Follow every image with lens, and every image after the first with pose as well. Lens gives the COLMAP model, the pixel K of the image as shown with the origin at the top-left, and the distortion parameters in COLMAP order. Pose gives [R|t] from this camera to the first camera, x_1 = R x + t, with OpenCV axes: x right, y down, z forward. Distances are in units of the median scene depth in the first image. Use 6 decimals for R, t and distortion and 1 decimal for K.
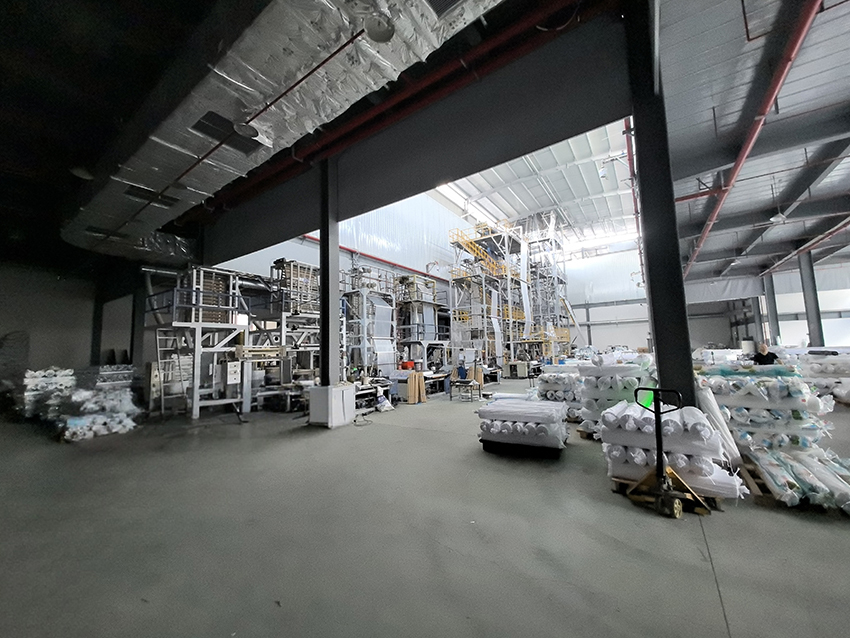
lens RADIAL K [[327.9, 0, 426.7], [0, 327.9, 319.6], [0, 0, 1]] dist [0.032015, -0.009697]
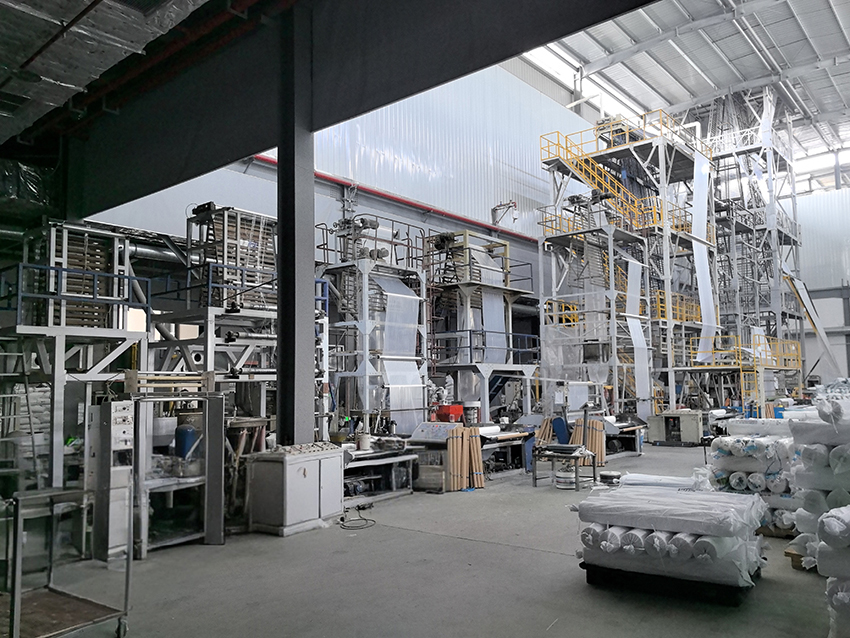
lens RADIAL K [[674.9, 0, 424.8], [0, 674.9, 328.3], [0, 0, 1]] dist [0.056359, -0.082803]
pose [[0.994398, 0.006339, -0.105509, 0.011805], [-0.004915, 0.999893, 0.013756, -0.003910], [0.105585, -0.013160, 0.994323, -0.023006]]
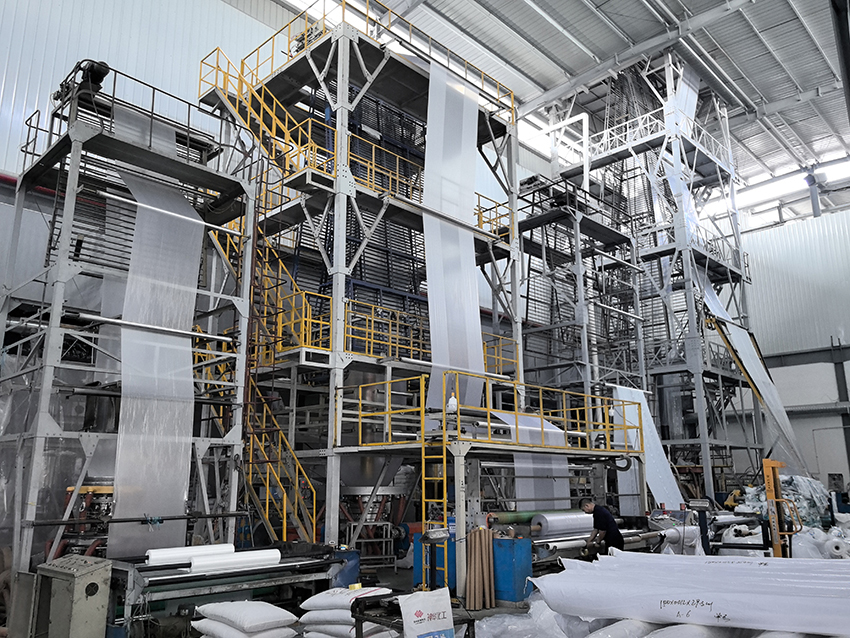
lens RADIAL K [[684.0, 0, 425.0], [0, 684.0, 319.0], [0, 0, 1]] dist [0.034691, -0.001036]
pose [[0.986018, -0.014933, -0.165967, 0.682939], [-0.007543, 0.990956, -0.133973, 0.067934], [0.166466, 0.133352, 0.976988, 0.882330]]
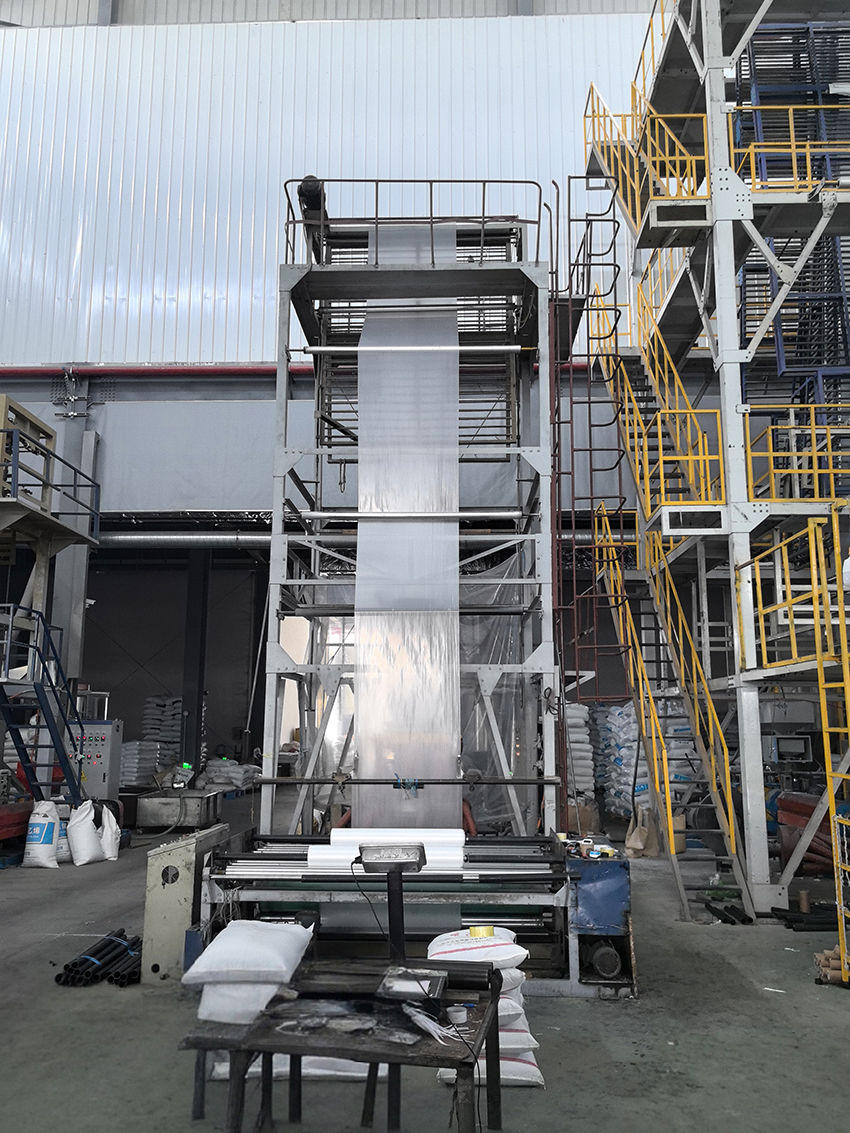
lens RADIAL K [[899.7, 0, 422.8], [0, 899.7, 577.0], [0, 0, 1]] dist [0.056359, -0.082803]
pose [[0.536838, -0.109068, -0.836606, 0.837493], [0.064525, 0.994012, -0.088184, 0.087304], [0.841215, -0.006641, 0.540661, 1.177950]]
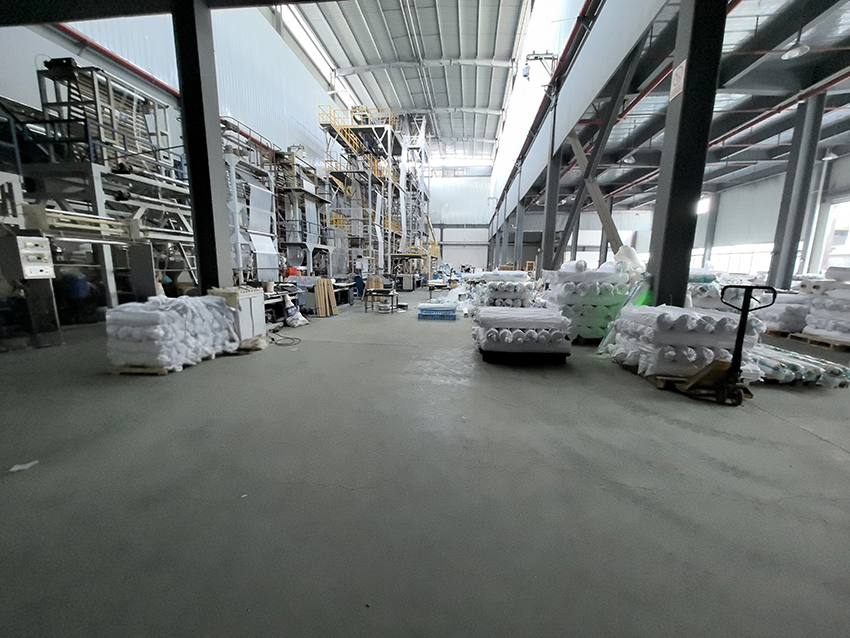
lens RADIAL K [[327.9, 0, 426.7], [0, 327.9, 319.6], [0, 0, 1]] dist [0.032015, -0.009697]
pose [[0.892909, -0.024723, 0.449558, -0.135680], [-0.088974, 0.969111, 0.230015, 0.038183], [-0.441358, -0.245381, 0.863128, 0.130371]]
